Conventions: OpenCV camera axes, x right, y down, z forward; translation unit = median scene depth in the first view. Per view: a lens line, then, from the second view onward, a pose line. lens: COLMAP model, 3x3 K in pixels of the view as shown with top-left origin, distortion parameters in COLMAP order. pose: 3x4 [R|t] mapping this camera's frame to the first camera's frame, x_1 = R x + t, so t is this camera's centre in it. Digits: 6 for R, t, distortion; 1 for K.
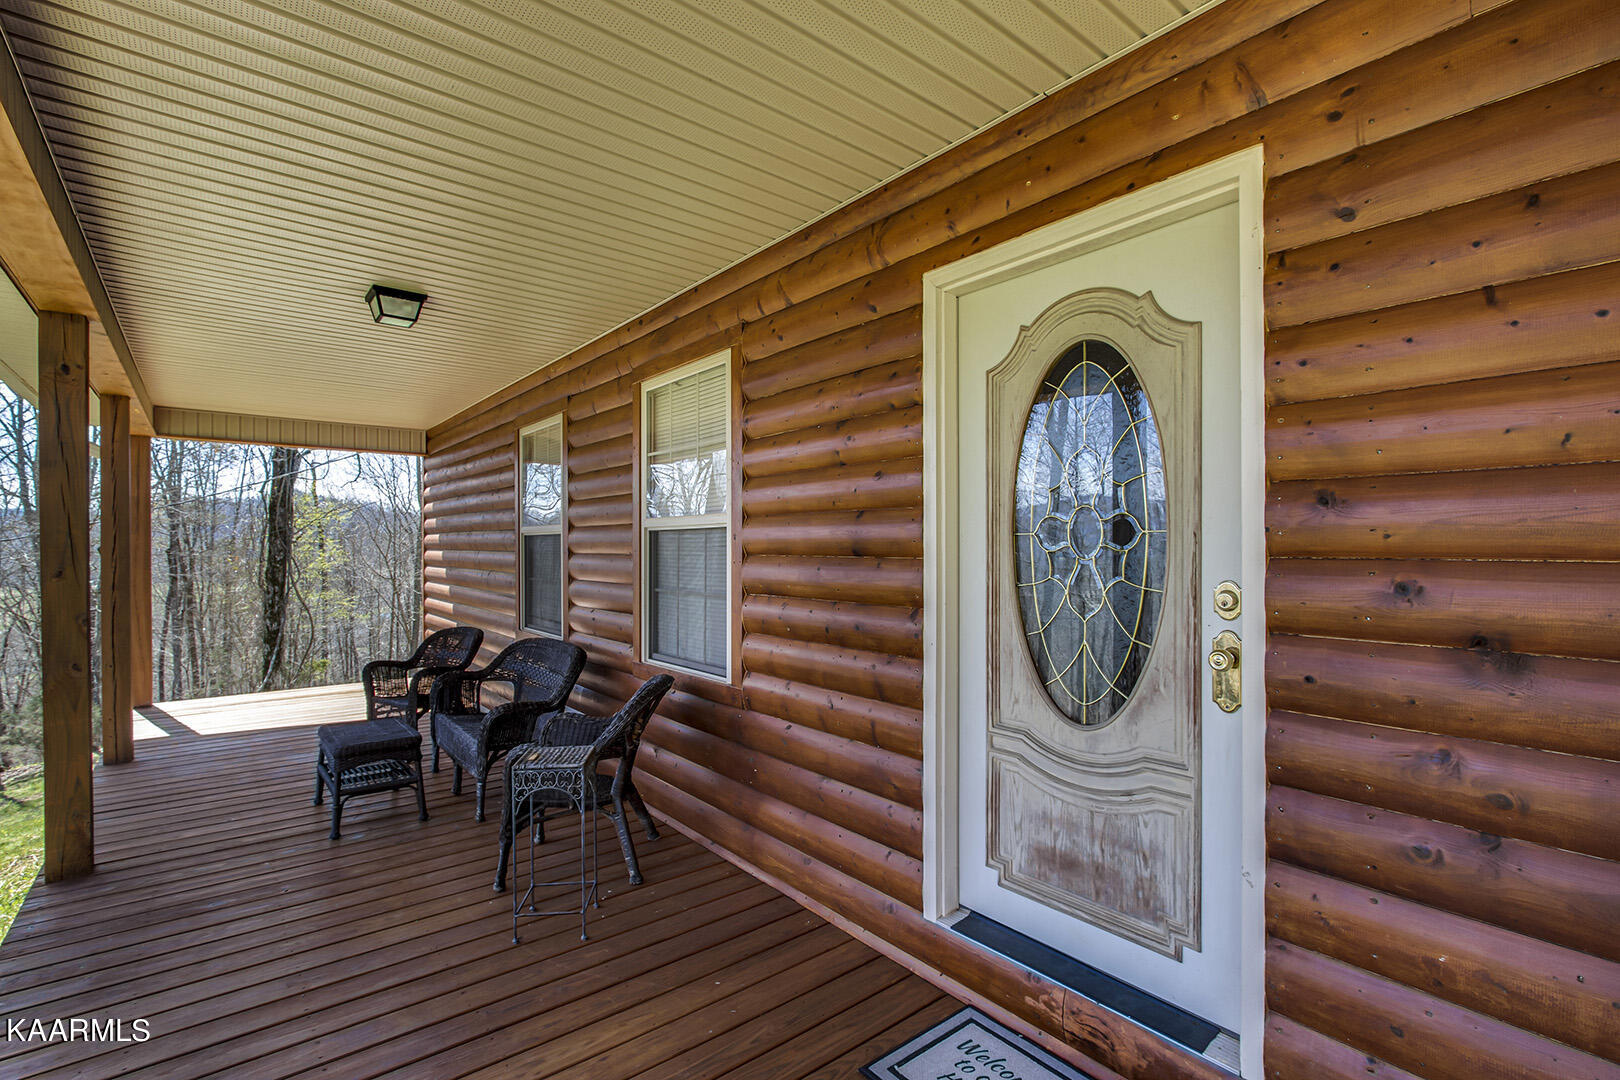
lens RADIAL K [[754.8, 0, 810.0], [0, 754.8, 540.0], [0, 0, 1]] dist [-0.000424, 0.000035]
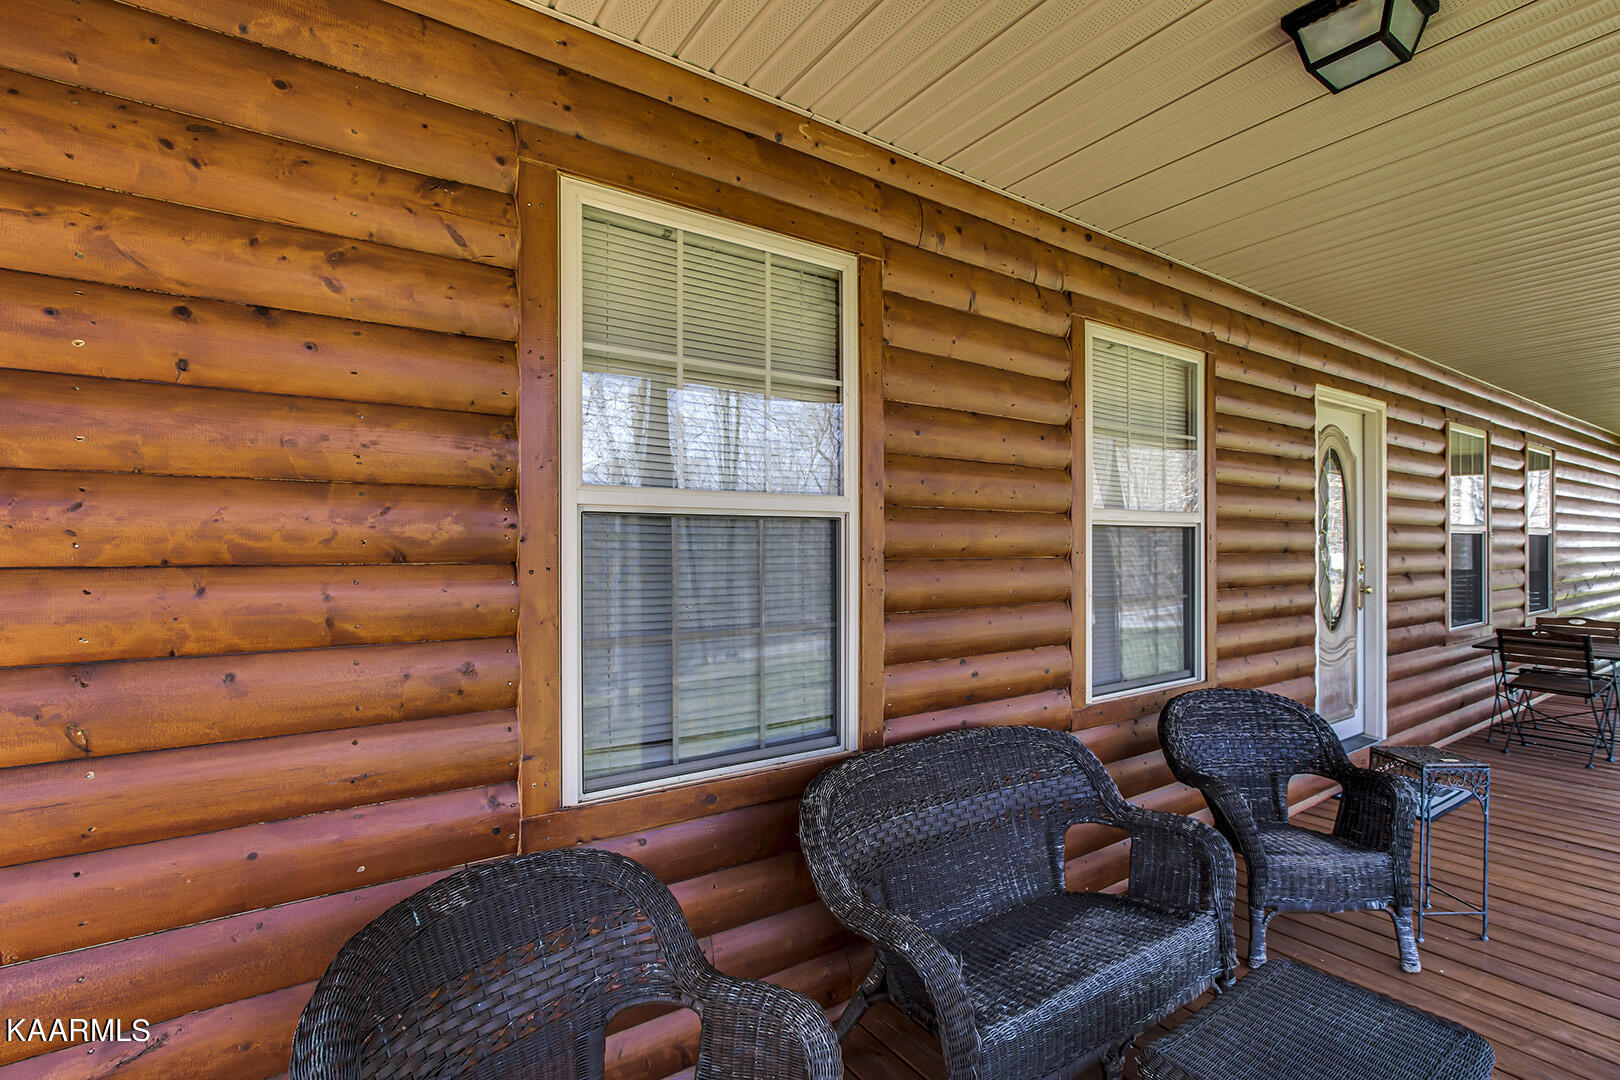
lens RADIAL K [[737.2, 0, 810.0], [0, 737.2, 540.0], [0, 0, 1]] dist [0.002426, 0.000303]
pose [[0.081753, 0.004275, 0.996643, -1.447081], [-0.010558, 0.999938, -0.003423, 0.008061], [-0.996597, -0.010243, 0.081794, 1.845662]]
